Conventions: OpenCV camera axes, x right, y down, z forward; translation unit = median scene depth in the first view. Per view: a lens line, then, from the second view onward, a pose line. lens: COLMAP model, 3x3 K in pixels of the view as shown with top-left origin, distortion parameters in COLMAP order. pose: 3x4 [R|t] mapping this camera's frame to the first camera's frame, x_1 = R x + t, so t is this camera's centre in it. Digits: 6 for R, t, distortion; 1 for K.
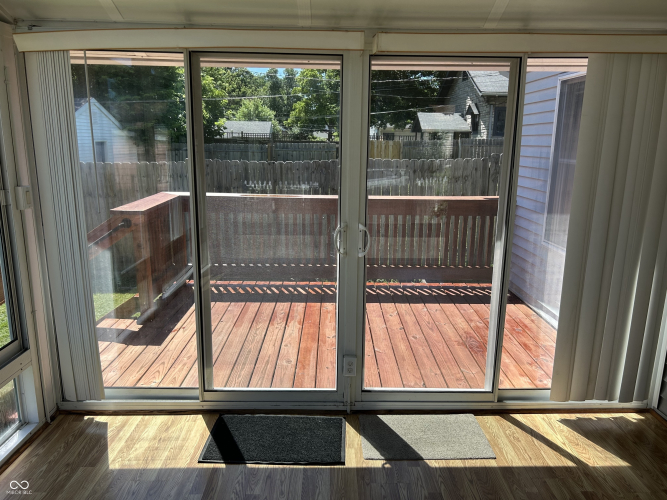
lens RADIAL K [[506.4, 0, 333.5], [0, 506.4, 250.0], [0, 0, 1]] dist [0.001241, 0.000114]
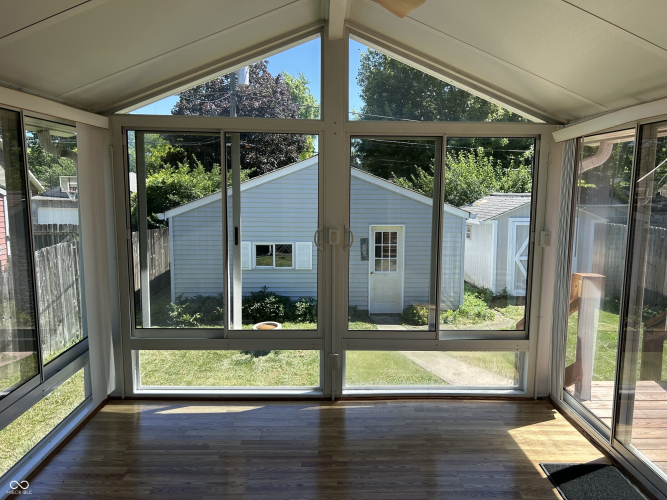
lens RADIAL K [[506.4, 0, 333.5], [0, 506.4, 250.0], [0, 0, 1]] dist [0.001241, 0.000114]
pose [[0.012654, 0.124086, -0.992191, 0.822188], [-0.220654, 0.968155, 0.118266, -0.105657], [0.975270, 0.217435, 0.039631, 0.340202]]
